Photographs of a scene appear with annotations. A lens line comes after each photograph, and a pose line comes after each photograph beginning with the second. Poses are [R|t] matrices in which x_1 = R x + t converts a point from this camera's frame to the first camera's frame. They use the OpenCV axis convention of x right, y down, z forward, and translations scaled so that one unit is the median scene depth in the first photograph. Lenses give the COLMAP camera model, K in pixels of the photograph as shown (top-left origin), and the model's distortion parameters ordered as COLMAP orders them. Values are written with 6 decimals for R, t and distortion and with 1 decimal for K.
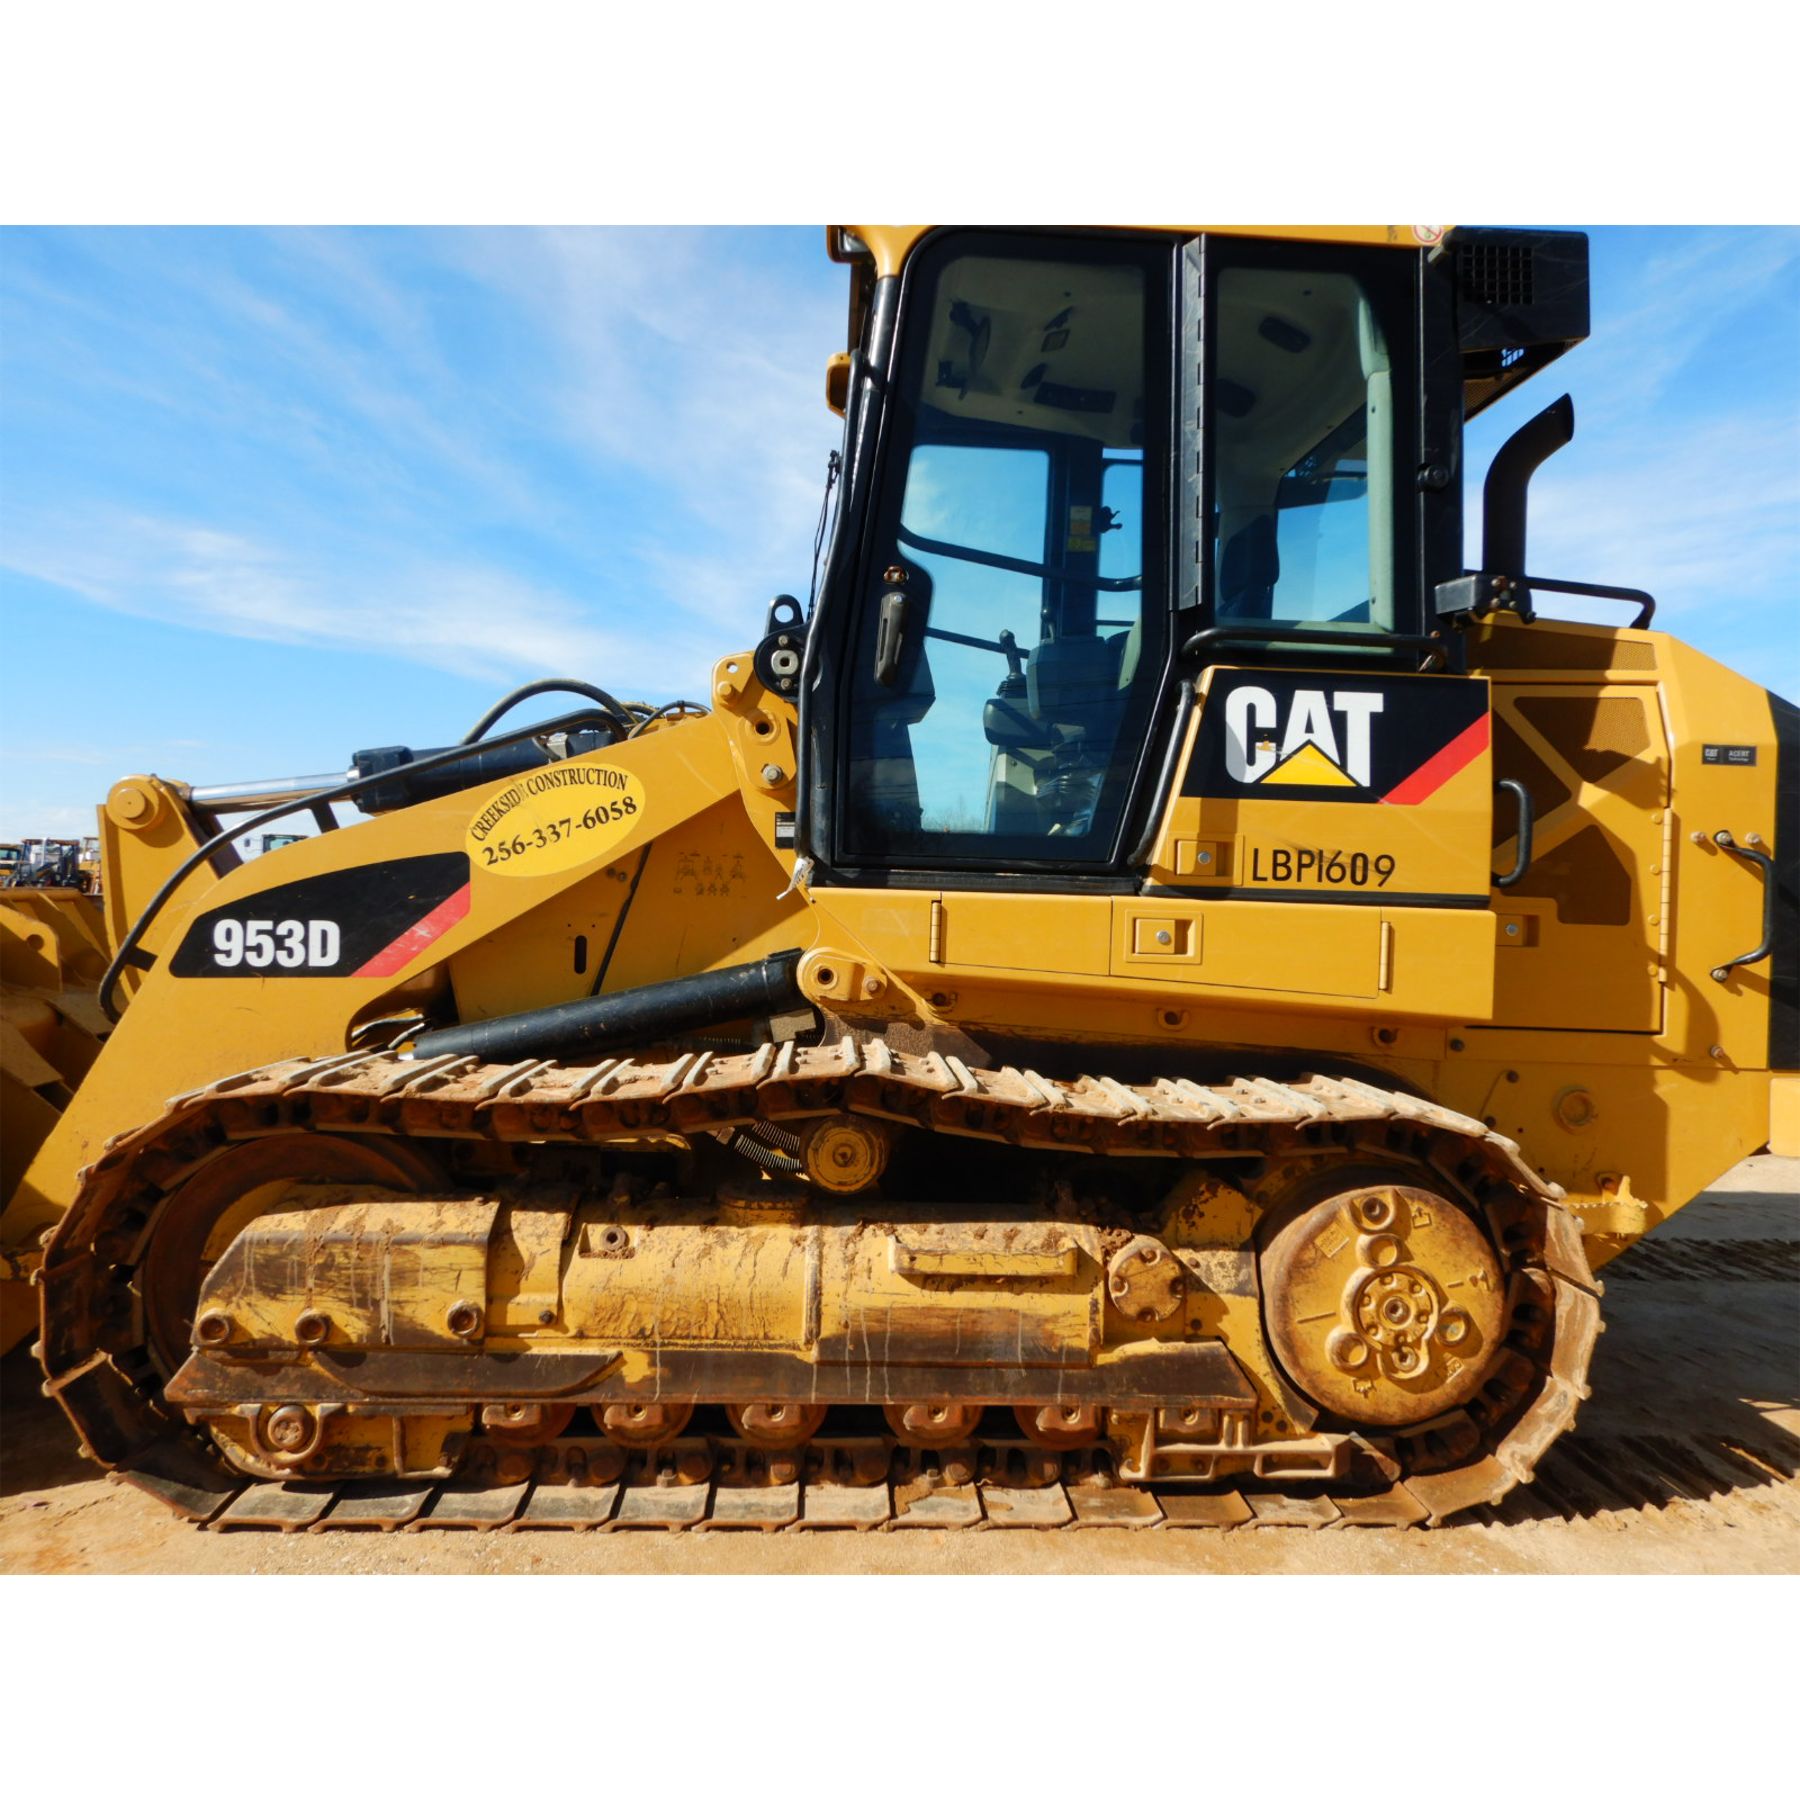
lens RADIAL K [[1277.0, 0, 956.2], [0, 1277.0, 880.0], [0, 0, 1]] dist [0.007374, 0.009328]
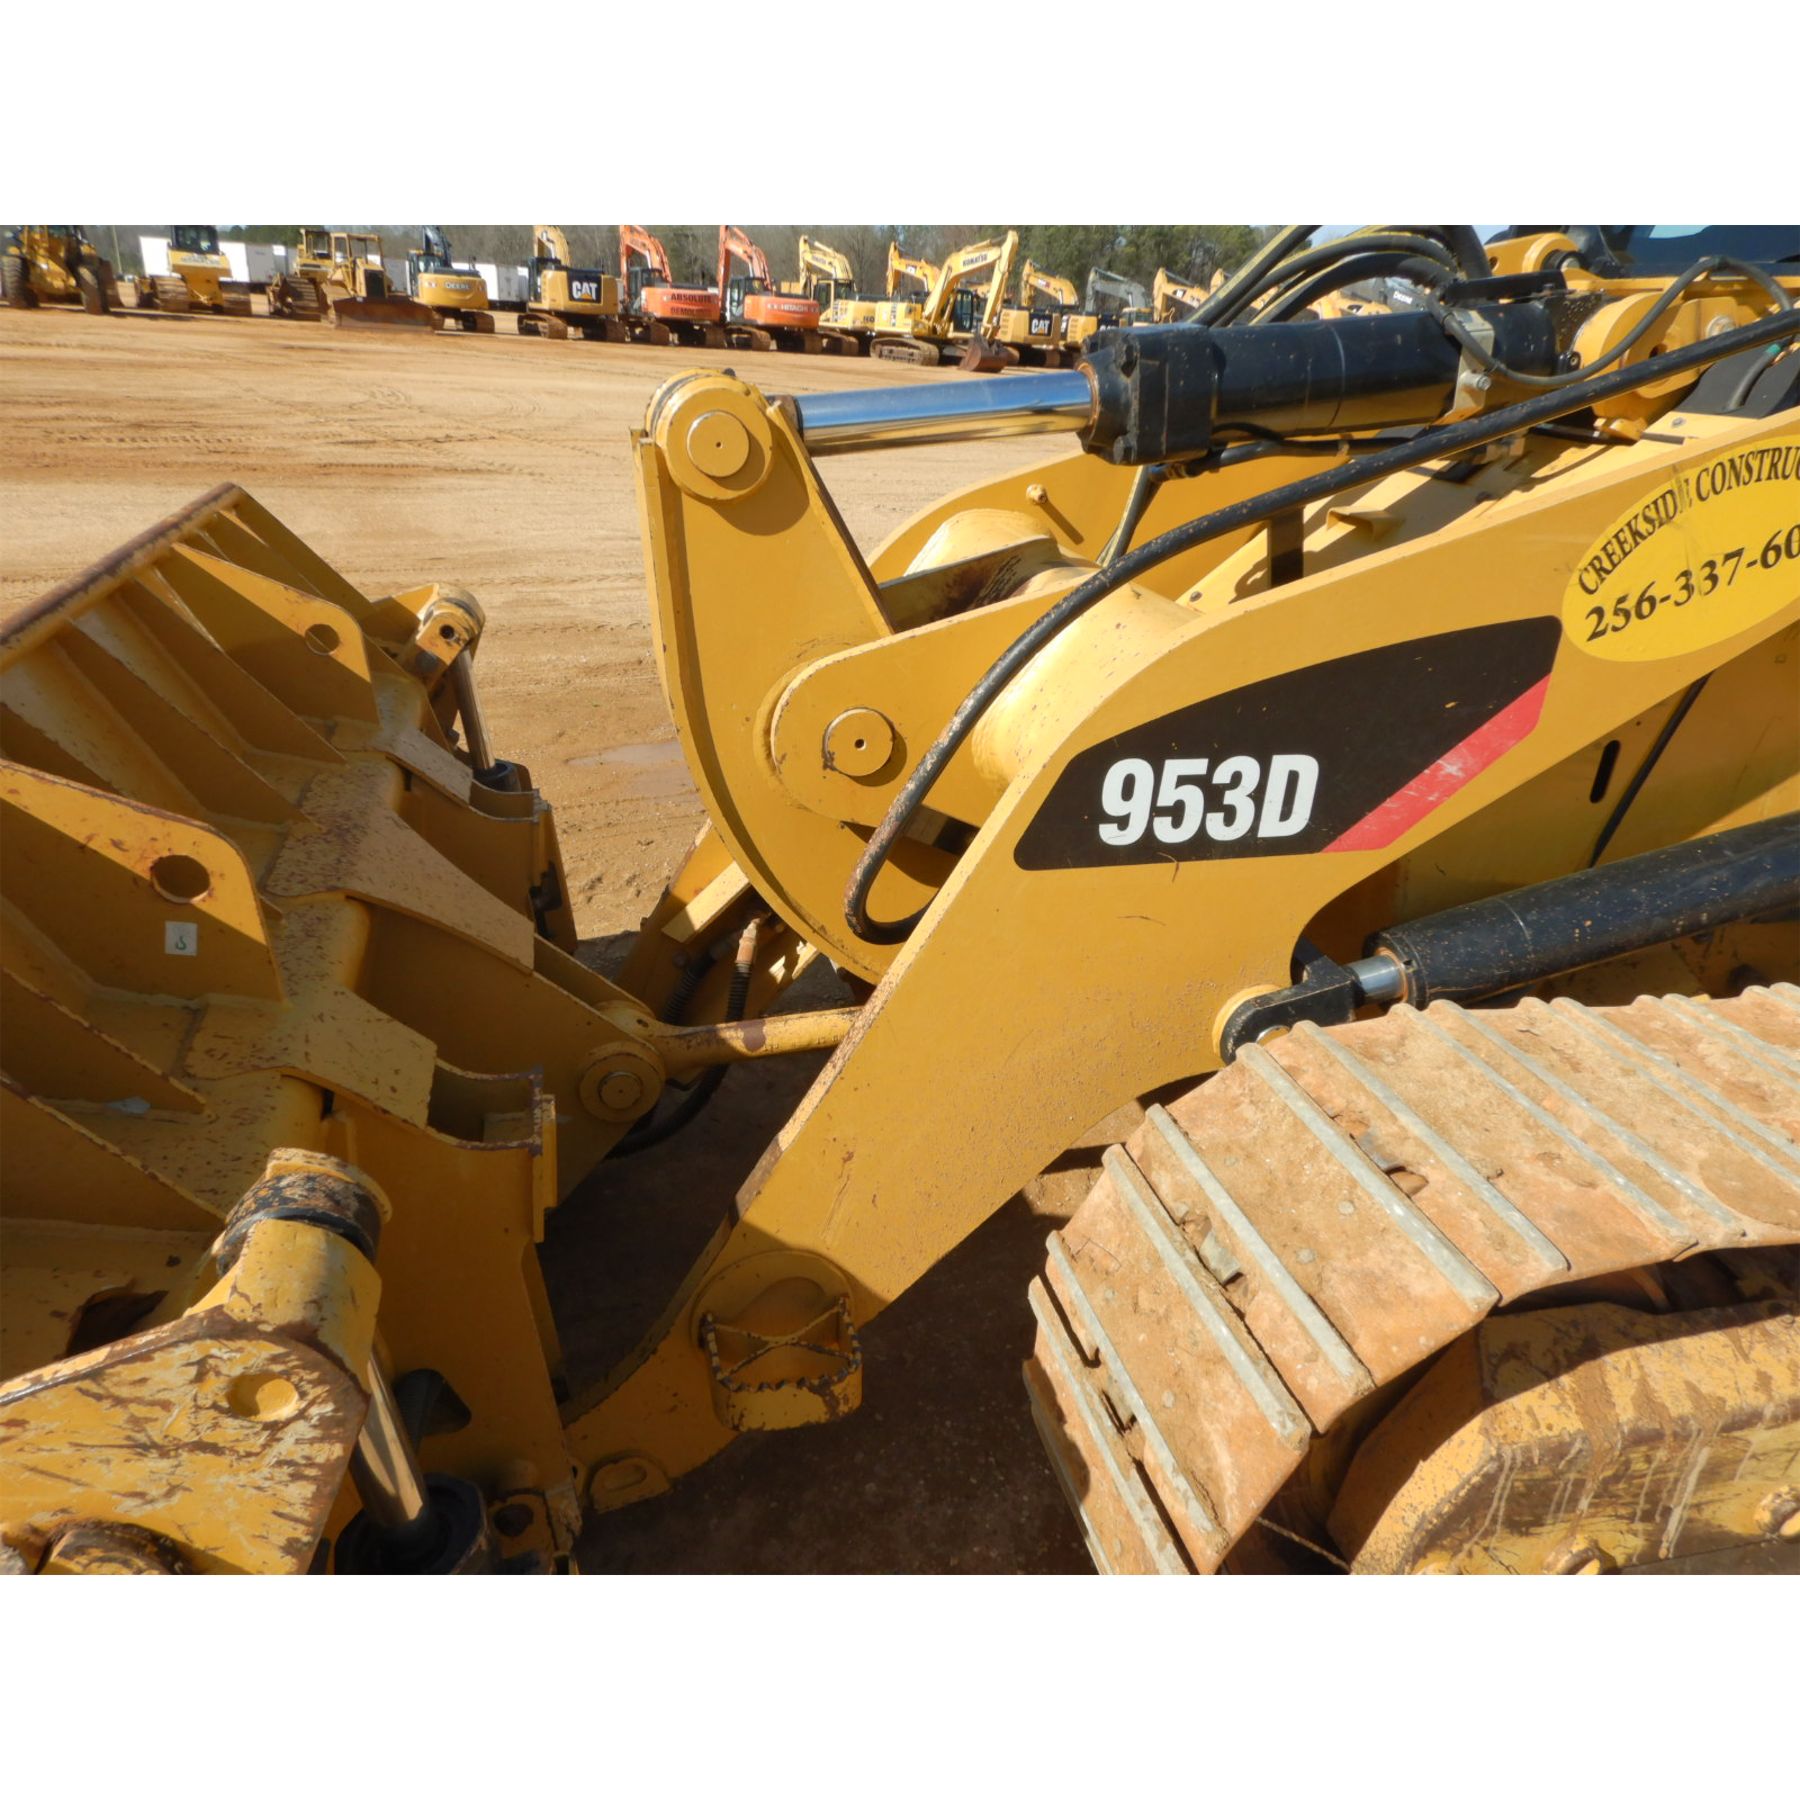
lens RADIAL K [[1277.0, 0, 930.7], [0, 1277.0, 861.8], [0, 0, 1]] dist [0.007374, 0.009328]
pose [[0.982263, -0.028866, 0.185272, -0.734127], [-0.050545, 0.910741, 0.409872, -0.130591], [-0.180567, -0.411967, 0.893129, 0.555971]]
